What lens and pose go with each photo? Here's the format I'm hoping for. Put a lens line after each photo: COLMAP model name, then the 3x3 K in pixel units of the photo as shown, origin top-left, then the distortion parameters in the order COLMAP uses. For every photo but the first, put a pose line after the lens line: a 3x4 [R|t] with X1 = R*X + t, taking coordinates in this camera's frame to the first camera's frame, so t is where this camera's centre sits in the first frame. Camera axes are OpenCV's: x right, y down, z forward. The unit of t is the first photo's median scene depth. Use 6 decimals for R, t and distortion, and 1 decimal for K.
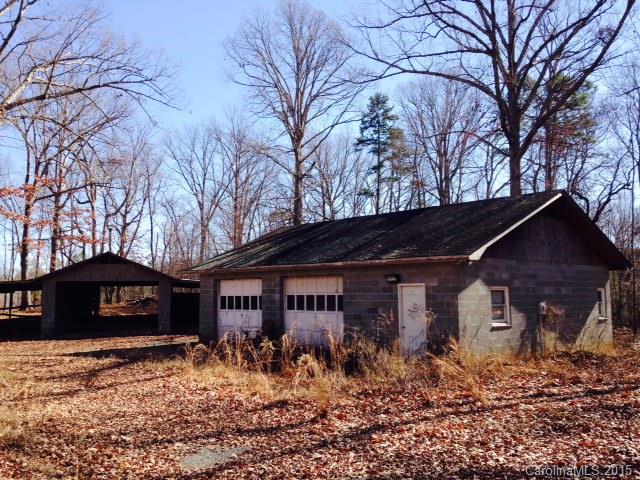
lens RADIAL K [[615.8, 0, 320.0], [0, 615.8, 240.0], [0, 0, 1]] dist [0.234660, -0.369122]
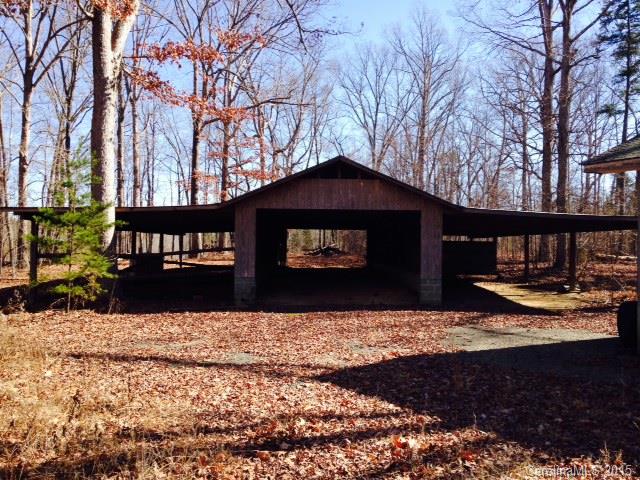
lens RADIAL K [[615.8, 0, 320.0], [0, 615.8, 240.0], [0, 0, 1]] dist [0.234660, -0.369122]
pose [[0.975039, 0.011131, -0.221755, -0.107407], [0.005322, 0.997284, 0.073460, 0.024360], [0.221970, -0.072807, 0.972331, 0.212036]]
